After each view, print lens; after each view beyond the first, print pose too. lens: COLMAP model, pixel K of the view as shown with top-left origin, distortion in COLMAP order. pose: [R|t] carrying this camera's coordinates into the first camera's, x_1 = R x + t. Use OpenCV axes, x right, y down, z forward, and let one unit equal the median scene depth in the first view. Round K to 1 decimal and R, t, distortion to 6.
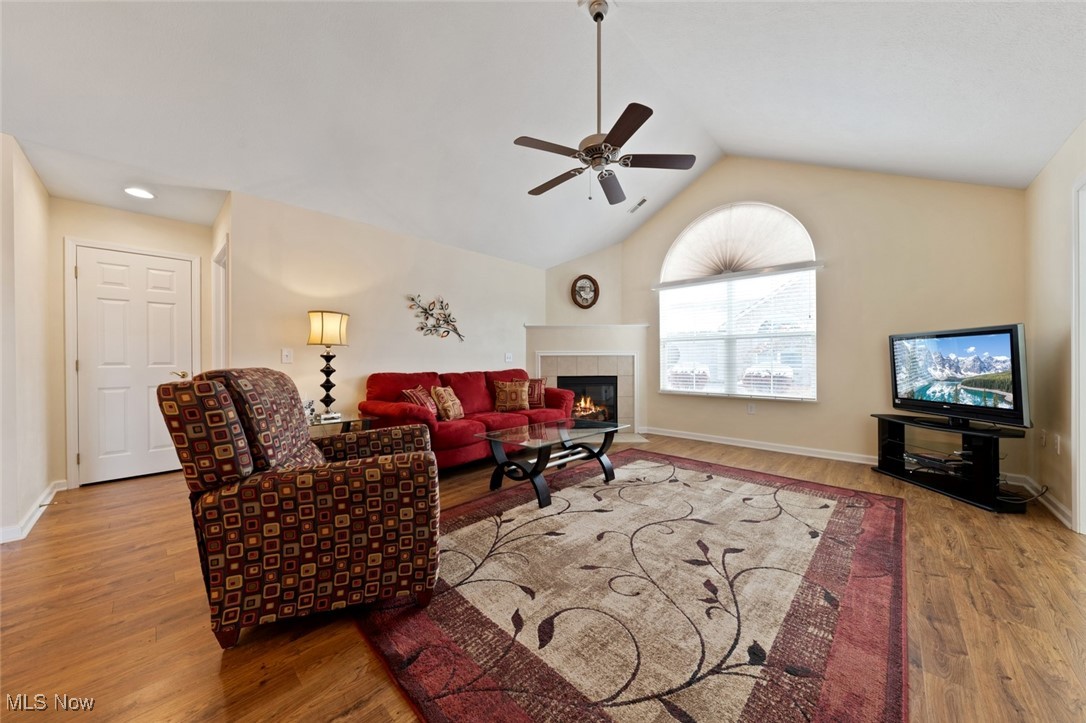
lens RADIAL K [[371.6, 0, 540.9], [0, 371.6, 360.3], [0, 0, 1]] dist [-0.003419, 0.000142]
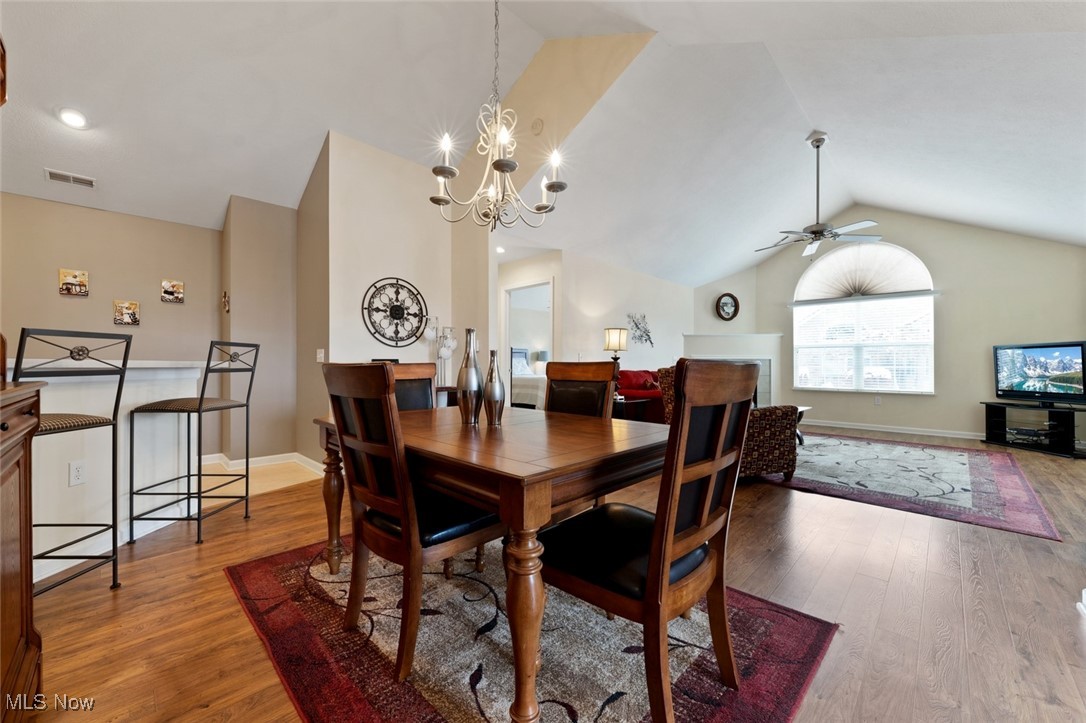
lens RADIAL K [[414.8, 0, 538.3], [0, 414.8, 362.0], [0, 0, 1]] dist [-0.001826, -0.000004]
pose [[0.999768, 0.006395, -0.020545, -0.814350], [-0.006533, 0.999956, -0.006686, 0.017409], [0.020501, 0.006819, 0.999767, -0.650608]]
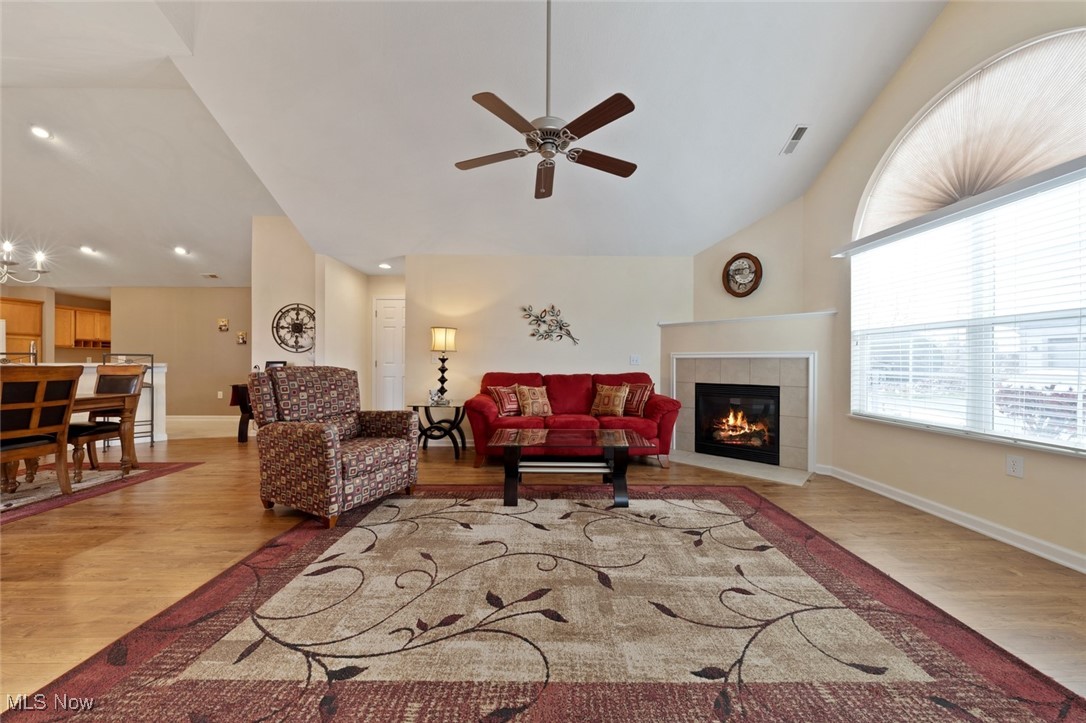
lens RADIAL K [[371.6, 0, 541.4], [0, 371.6, 361.9], [0, 0, 1]] dist [-0.003419, 0.000142]
pose [[0.695776, 0.006607, -0.718228, 0.657335], [-0.006905, 0.999973, 0.002509, -0.006049], [0.718225, 0.003213, 0.695803, 0.283288]]
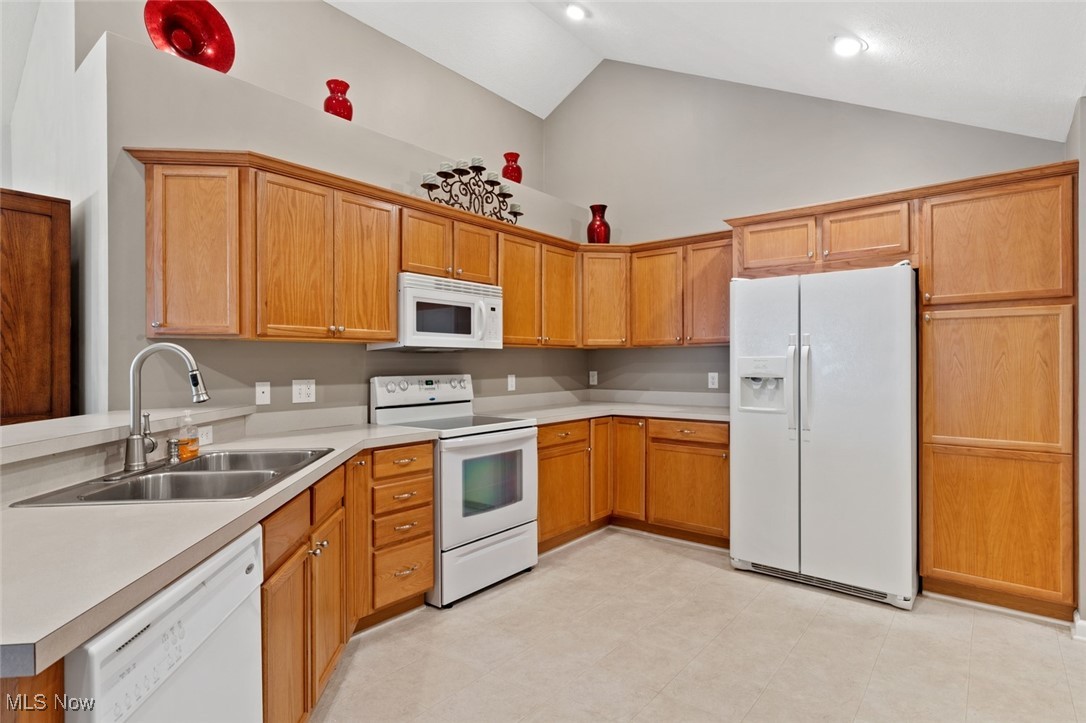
lens RADIAL K [[552.4, 0, 542.3], [0, 552.4, 357.5], [0, 0, 1]] dist [-0.005068, -0.000193]
pose [[-0.997030, 0.010635, -0.076283, -2.005028], [0.011158, 0.999917, -0.006438, -0.048083], [0.076208, -0.007270, -0.997065, 0.418473]]
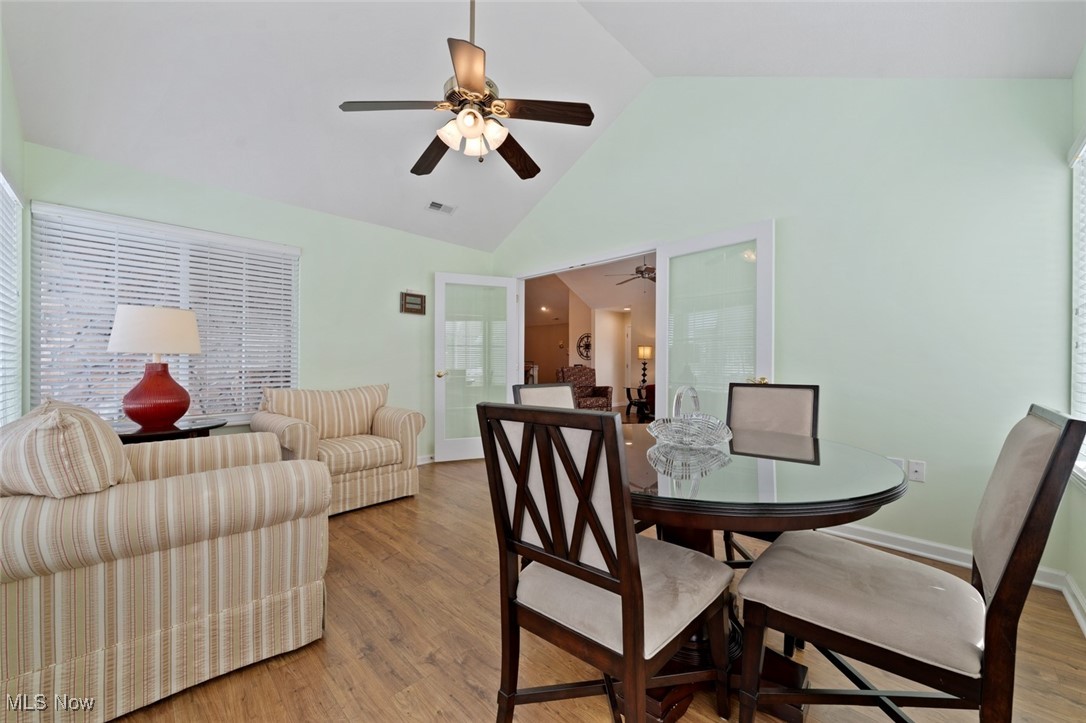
lens RADIAL K [[414.8, 0, 546.6], [0, 414.8, 367.7], [0, 0, 1]] dist [-0.001826, -0.000004]
pose [[-0.016196, 0.012782, -0.999787, 2.138942], [-0.003549, 0.999911, 0.012841, -0.014251], [0.999863, 0.003756, -0.016149, 0.370897]]
